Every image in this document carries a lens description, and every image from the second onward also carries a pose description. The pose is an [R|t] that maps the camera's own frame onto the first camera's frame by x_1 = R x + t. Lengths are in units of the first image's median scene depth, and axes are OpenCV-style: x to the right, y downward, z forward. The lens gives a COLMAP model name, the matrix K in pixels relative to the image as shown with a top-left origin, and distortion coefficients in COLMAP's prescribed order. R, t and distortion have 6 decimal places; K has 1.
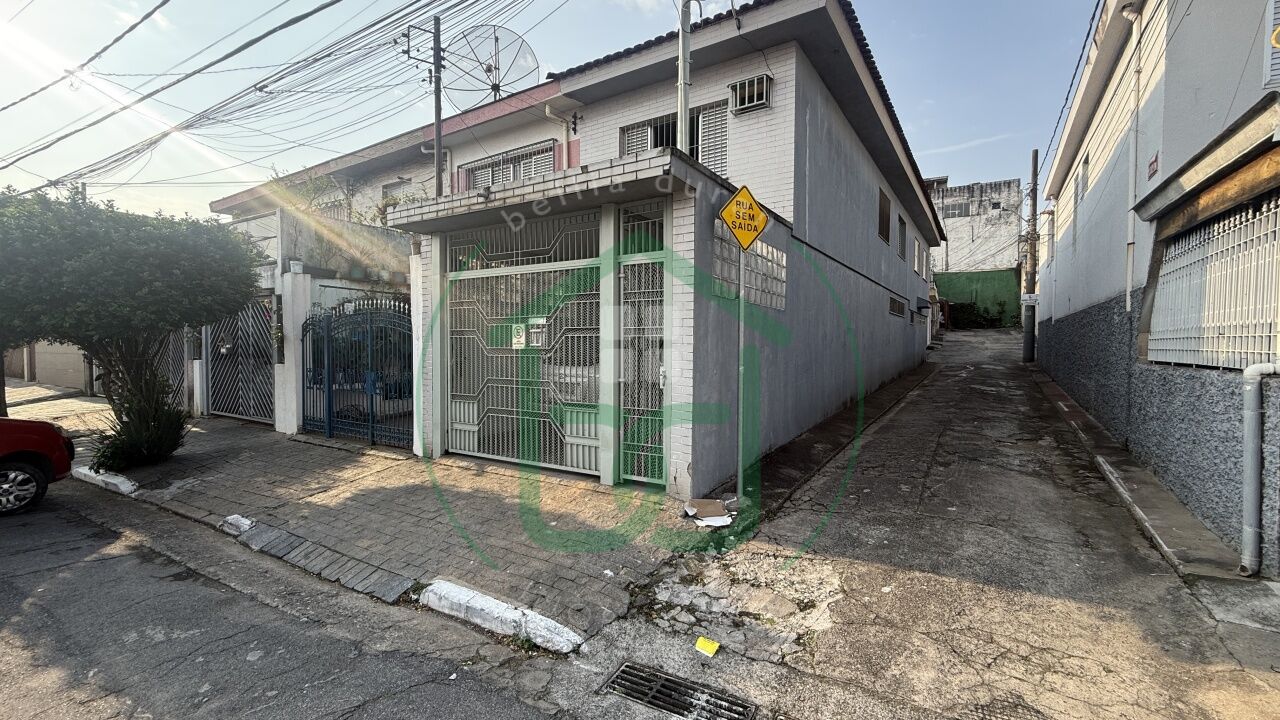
lens RADIAL K [[509.9, 0, 636.9], [0, 509.9, 360.2], [0, 0, 1]] dist [0.000487, 0.000006]
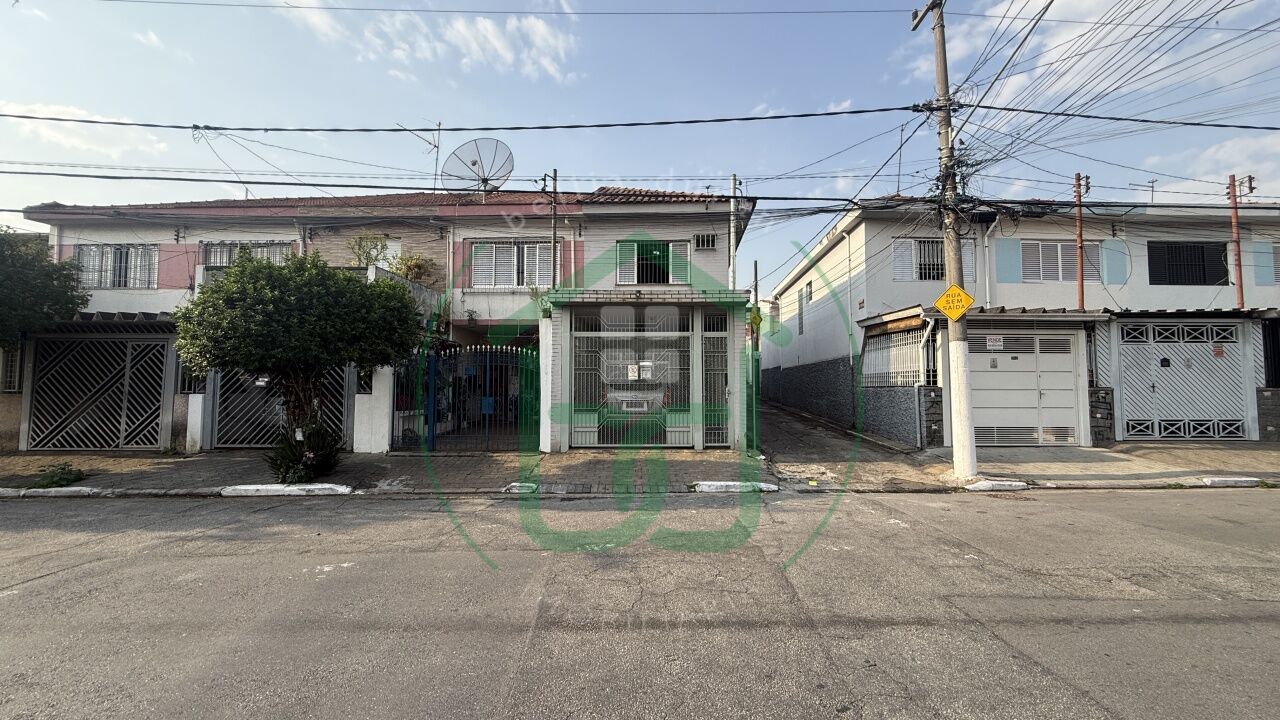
lens RADIAL K [[509.9, 0, 636.9], [0, 509.9, 360.2], [0, 0, 1]] dist [0.000487, 0.000006]
pose [[0.861223, 0.024983, 0.507612, -1.161421], [0.018287, 0.996621, -0.080076, 0.053592], [-0.507897, 0.078246, 0.857857, -0.520113]]
